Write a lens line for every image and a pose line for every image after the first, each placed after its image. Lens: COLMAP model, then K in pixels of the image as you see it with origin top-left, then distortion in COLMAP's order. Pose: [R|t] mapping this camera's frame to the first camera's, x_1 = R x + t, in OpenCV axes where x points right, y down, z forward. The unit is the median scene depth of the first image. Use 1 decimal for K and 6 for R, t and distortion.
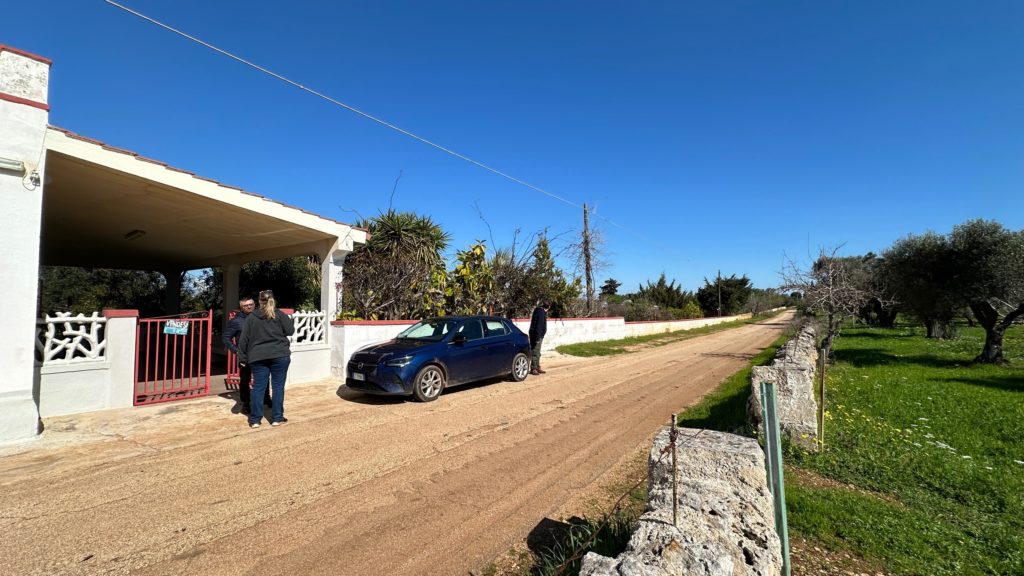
lens RADIAL K [[408.7, 0, 512.0], [0, 408.7, 288.0], [0, 0, 1]] dist [-0.002942, -0.000274]
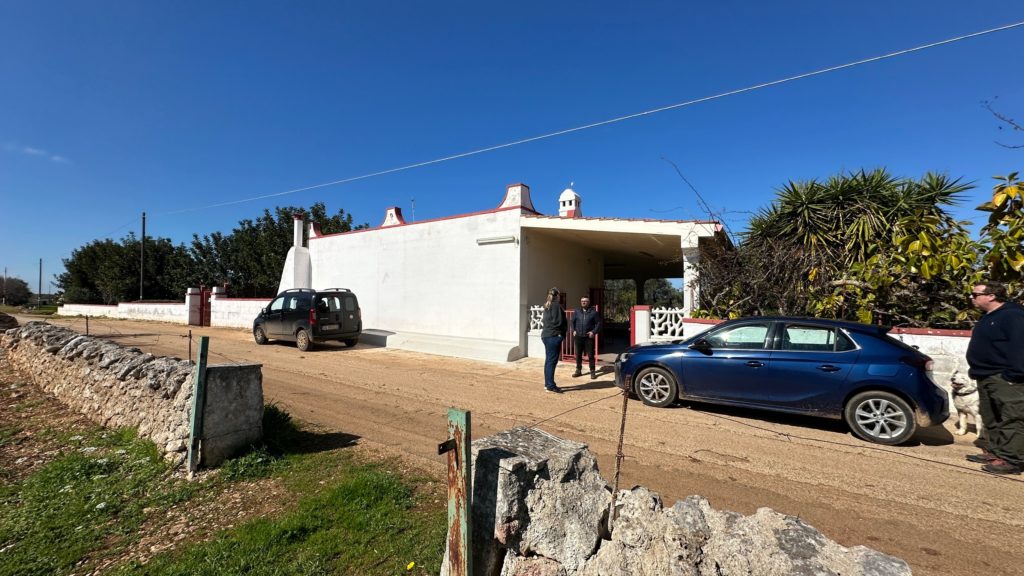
lens RADIAL K [[408.7, 0, 512.0], [0, 408.7, 288.0], [0, 0, 1]] dist [-0.002942, -0.000274]
pose [[0.046940, -0.038382, -0.998160, 0.591346], [0.030927, 0.998838, -0.036954, 0.030793], [0.998419, -0.029136, 0.048073, 0.542238]]
